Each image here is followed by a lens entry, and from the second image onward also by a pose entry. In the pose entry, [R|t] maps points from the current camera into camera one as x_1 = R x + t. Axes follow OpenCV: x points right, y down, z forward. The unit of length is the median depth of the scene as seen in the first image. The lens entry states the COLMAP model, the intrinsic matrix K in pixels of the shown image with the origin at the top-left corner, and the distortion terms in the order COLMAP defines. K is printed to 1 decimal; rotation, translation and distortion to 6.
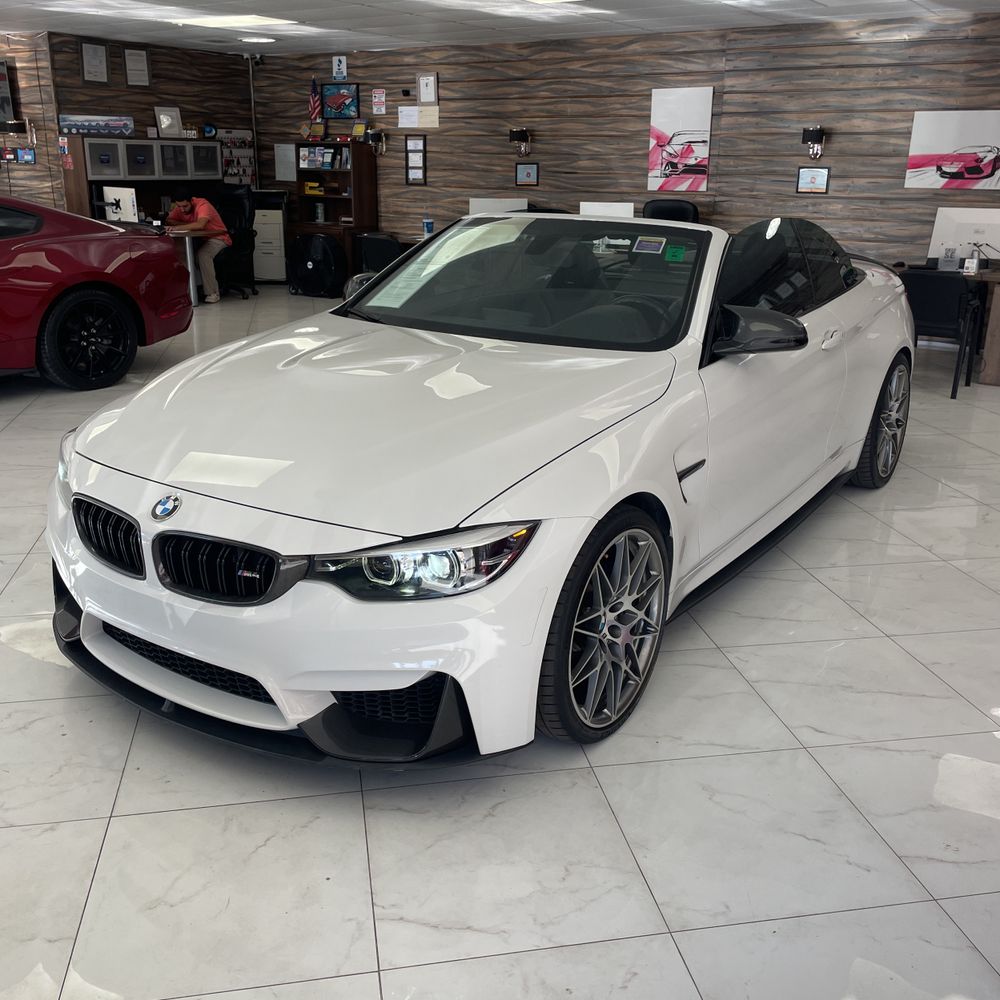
lens RADIAL K [[1031.4, 0, 494.3], [0, 1031.4, 499.8], [0, 0, 1]] dist [0.031409, 0.000000]
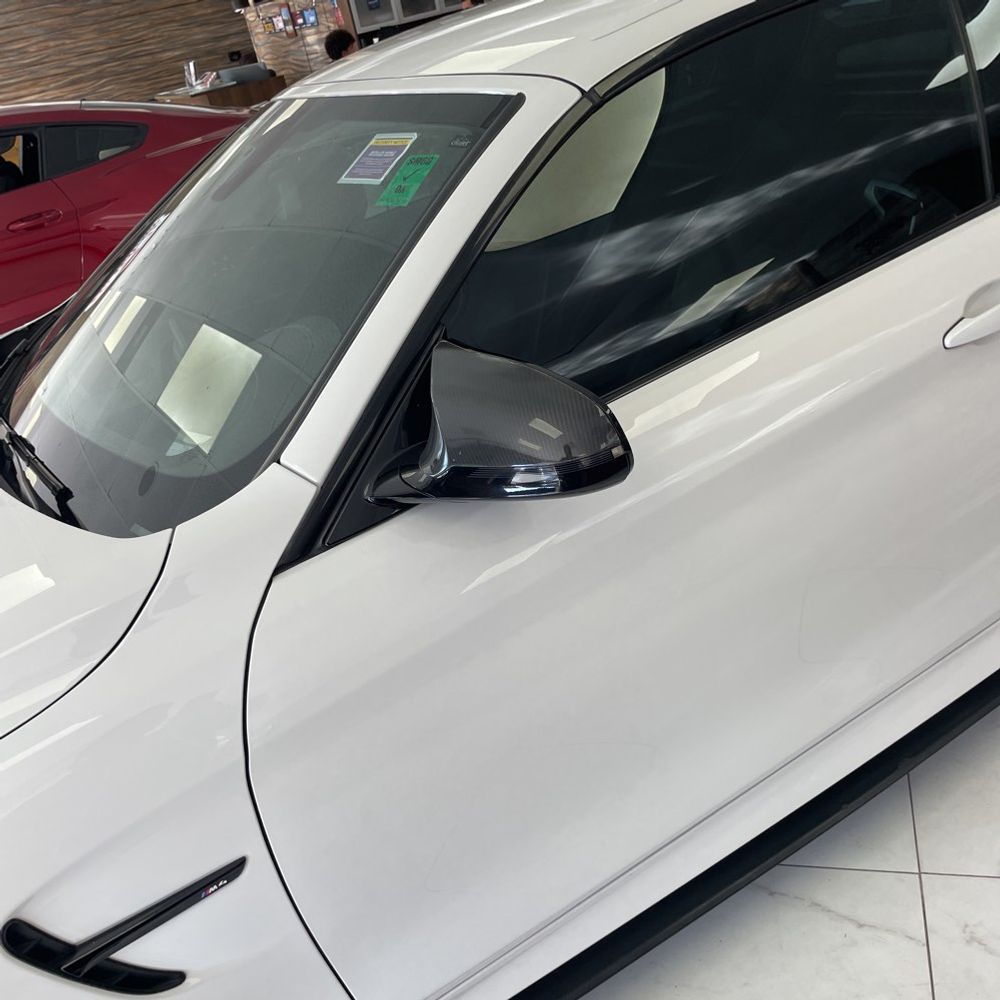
lens RADIAL K [[1031.4, 0, 501.7], [0, 1031.4, 494.0], [0, 0, 1]] dist [0.031409, 0.000000]
pose [[0.881470, 0.011878, -0.472091, 0.131437], [0.076480, 0.982896, 0.167530, -0.062779], [0.466006, -0.183778, 0.865485, 0.222931]]
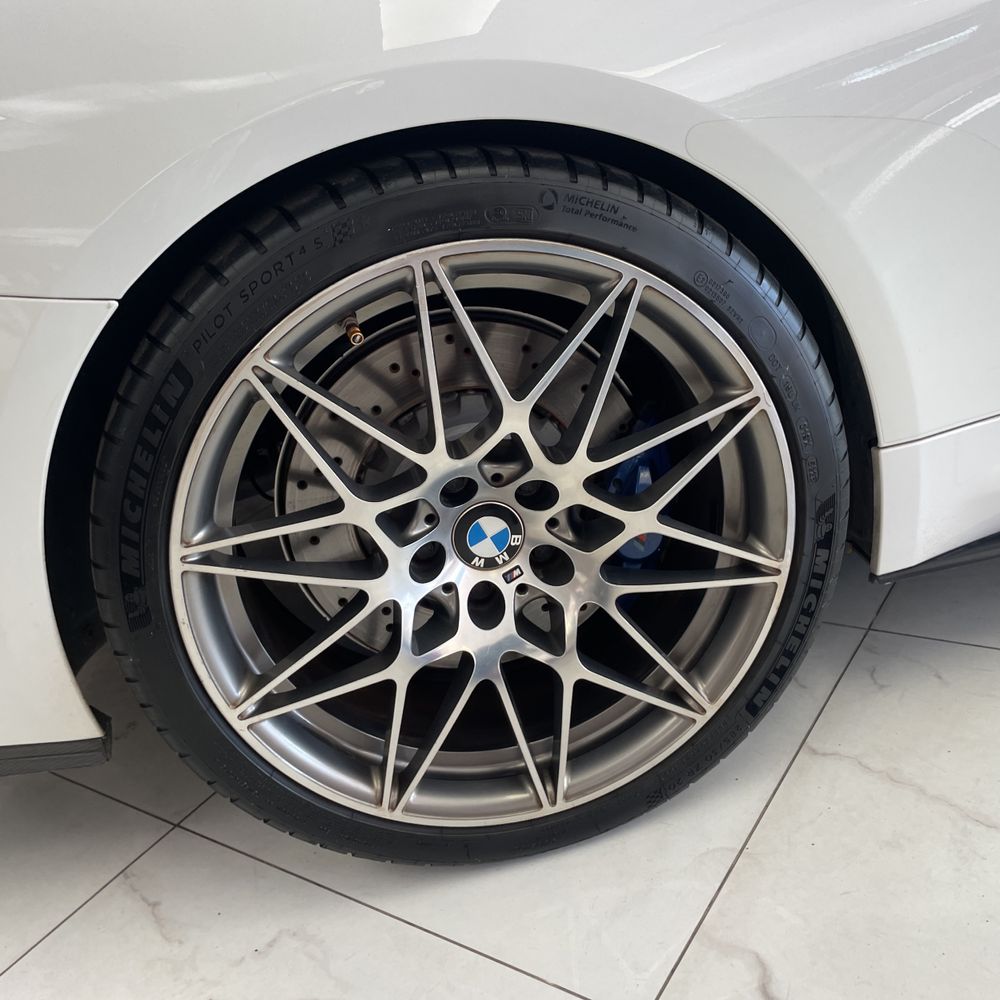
lens RADIAL K [[1031.4, 0, 504.9], [0, 1031.4, 503.4], [0, 0, 1]] dist [0.031409, 0.000000]
pose [[0.688466, 0.092456, -0.719352, 0.091613], [0.057639, 0.981729, 0.181342, 0.012345], [0.722975, -0.166310, 0.670558, 0.204580]]
